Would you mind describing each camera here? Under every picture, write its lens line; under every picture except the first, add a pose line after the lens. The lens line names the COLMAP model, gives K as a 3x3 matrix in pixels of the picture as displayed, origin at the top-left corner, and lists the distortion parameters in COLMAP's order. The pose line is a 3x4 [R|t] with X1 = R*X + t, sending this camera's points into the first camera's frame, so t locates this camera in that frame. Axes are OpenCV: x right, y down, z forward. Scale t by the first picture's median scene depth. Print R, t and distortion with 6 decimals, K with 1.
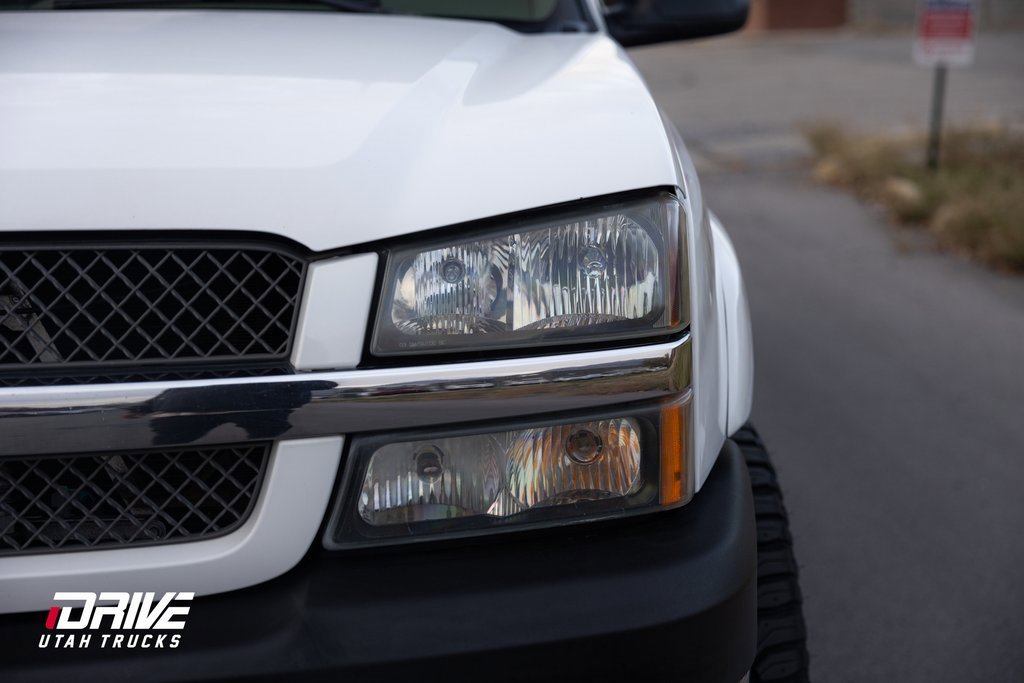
lens RADIAL K [[1519.3, 0, 512.0], [0, 1519.3, 341.5], [0, 0, 1]] dist [0.009758, -0.120588]
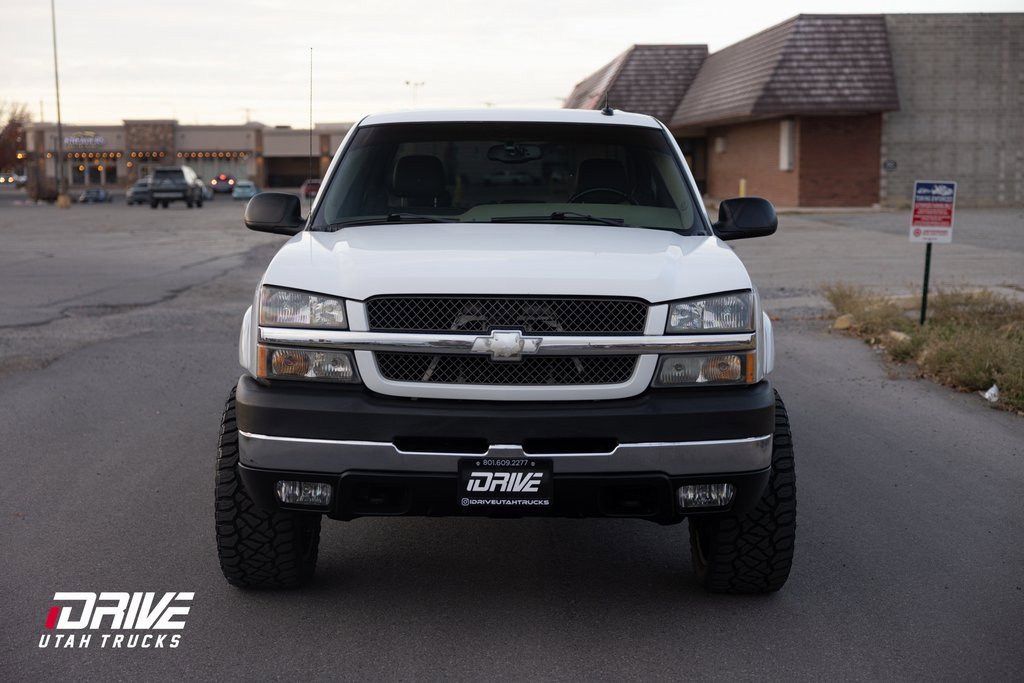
lens RADIAL K [[1510.4, 0, 512.0], [0, 1510.4, 341.5], [0, 0, 1]] dist [0.046275, 0.062764]
pose [[0.999437, 0.023914, -0.023516, -0.352637], [-0.026248, 0.994172, -0.104562, 0.390838], [0.020878, 0.105120, 0.994240, -2.406907]]
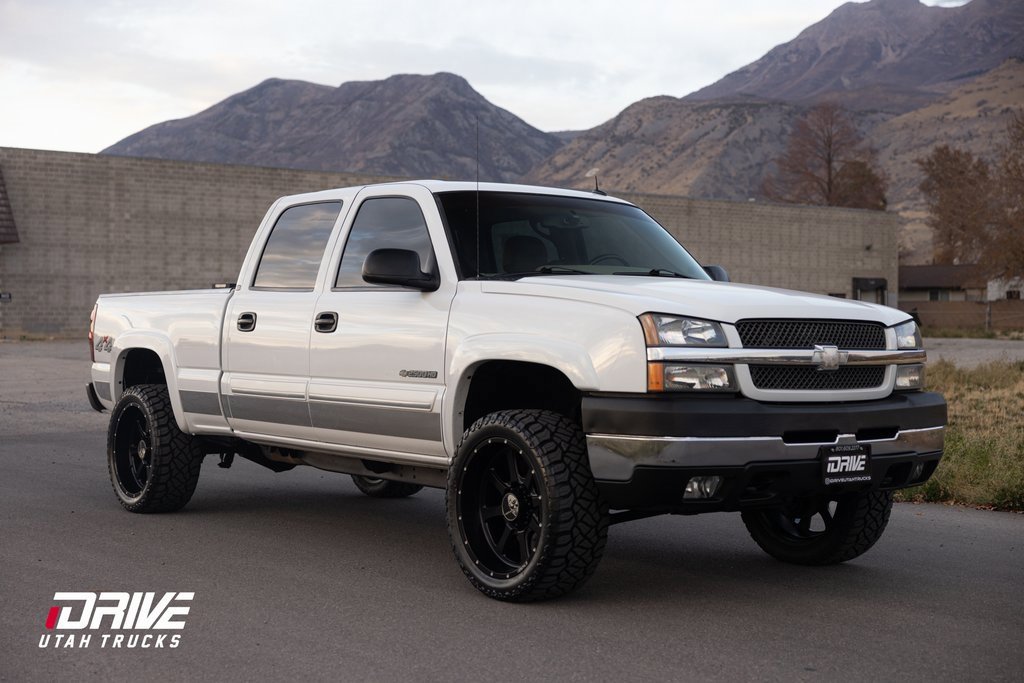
lens RADIAL K [[1519.3, 0, 512.0], [0, 1519.3, 341.5], [0, 0, 1]] dist [0.009758, -0.120588]
pose [[0.808038, 0.018900, 0.588828, -3.661628], [0.102393, 0.979768, -0.171960, 0.647294], [-0.580165, 0.199242, 0.789754, -1.944713]]
